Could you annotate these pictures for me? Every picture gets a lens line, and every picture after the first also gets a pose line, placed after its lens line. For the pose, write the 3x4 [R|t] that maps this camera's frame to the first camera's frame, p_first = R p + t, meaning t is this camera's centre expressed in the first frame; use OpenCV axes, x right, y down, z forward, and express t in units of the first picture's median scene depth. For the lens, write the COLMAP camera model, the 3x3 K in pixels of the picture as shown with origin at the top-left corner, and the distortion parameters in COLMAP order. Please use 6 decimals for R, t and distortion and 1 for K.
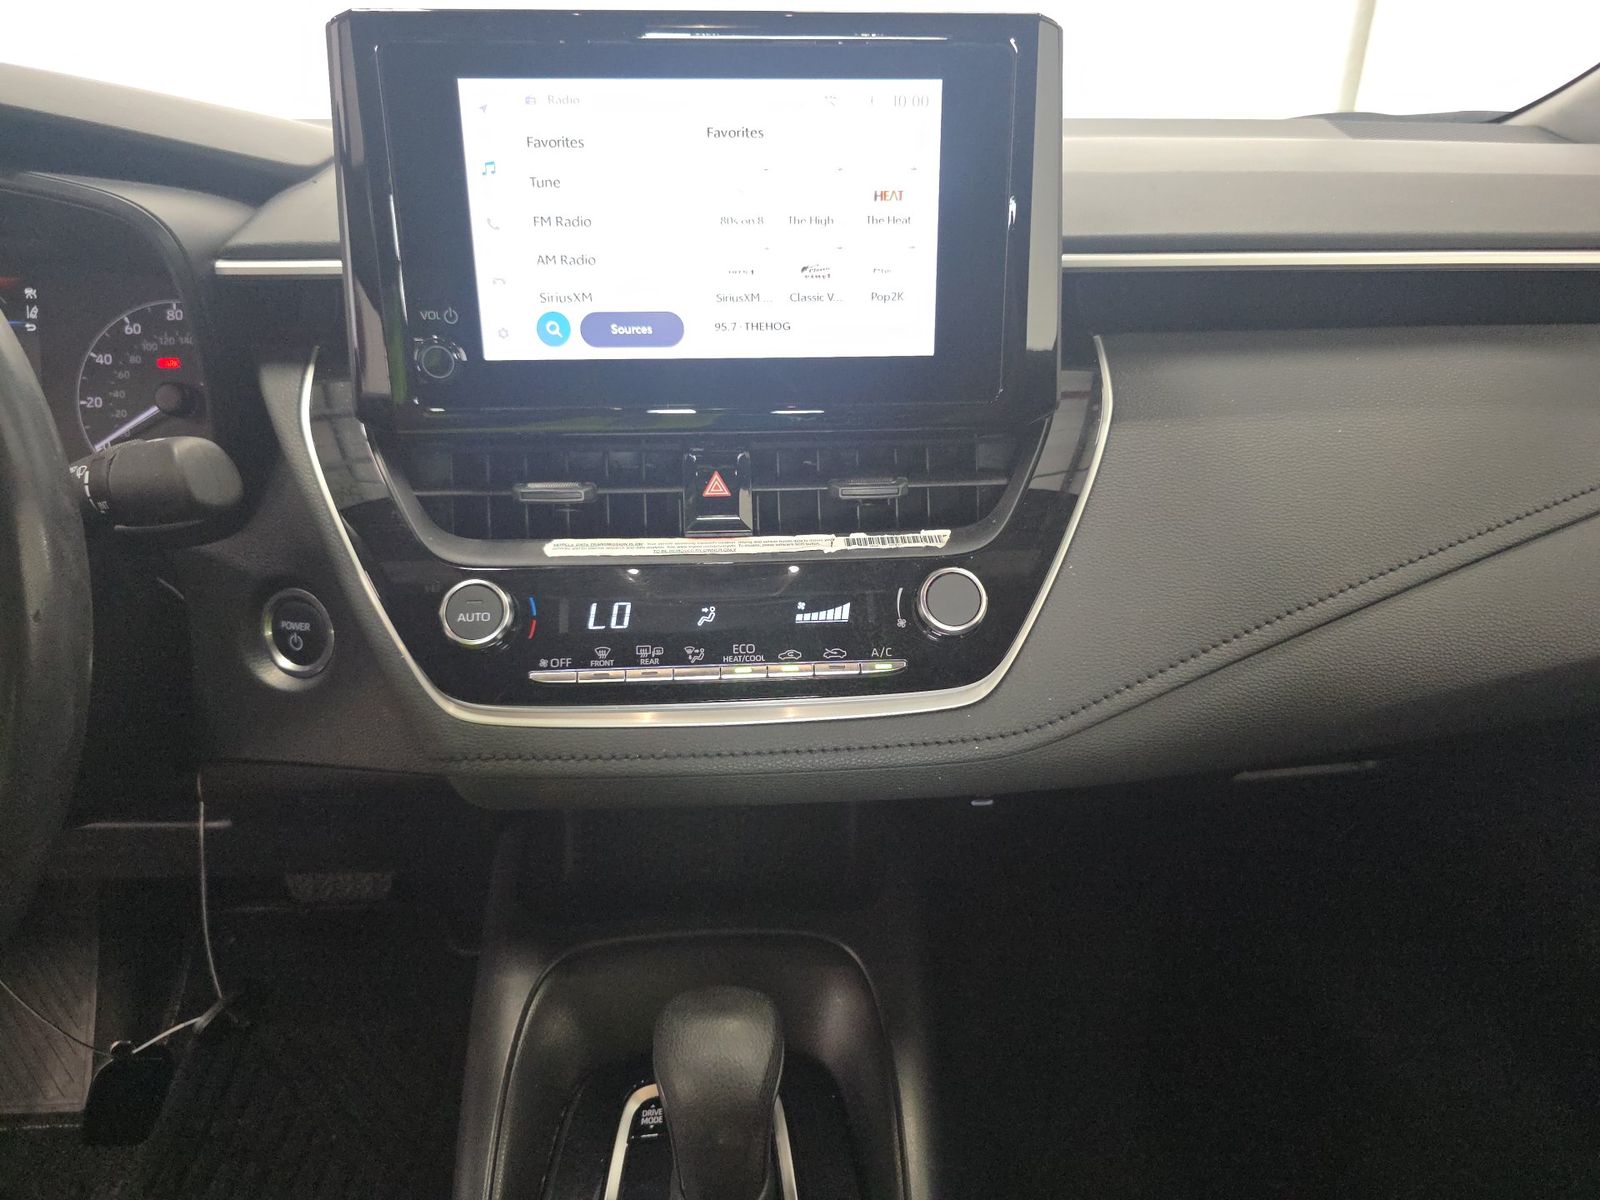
lens RADIAL K [[1164.4, 0, 803.3], [0, 1164.4, 605.8], [0, 0, 1]] dist [0.000618, -0.010646]
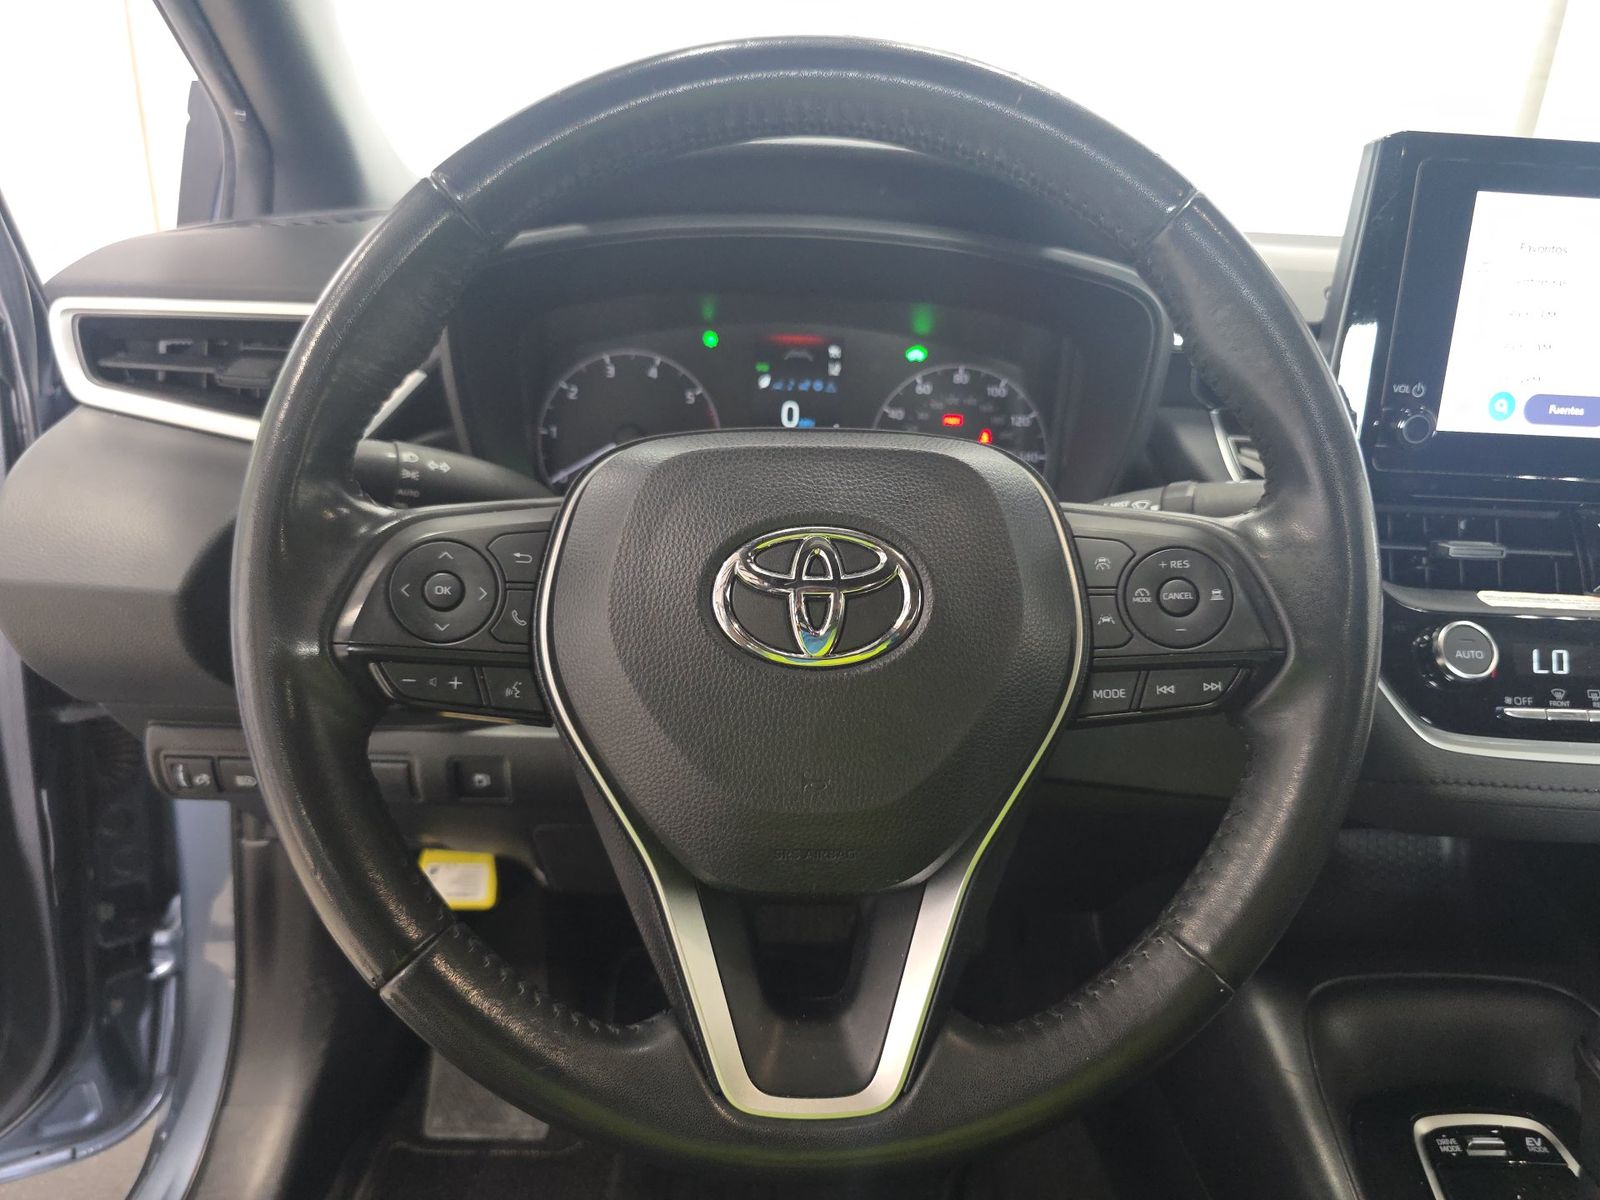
lens RADIAL K [[1164.4, 0, 797.8], [0, 1164.4, 592.1], [0, 0, 1]] dist [0.000618, -0.010646]
pose [[0.998294, 0.053708, -0.022912, -0.857252], [-0.055585, 0.994279, -0.091207, 0.082987], [0.017883, 0.092324, 0.995568, -0.122179]]
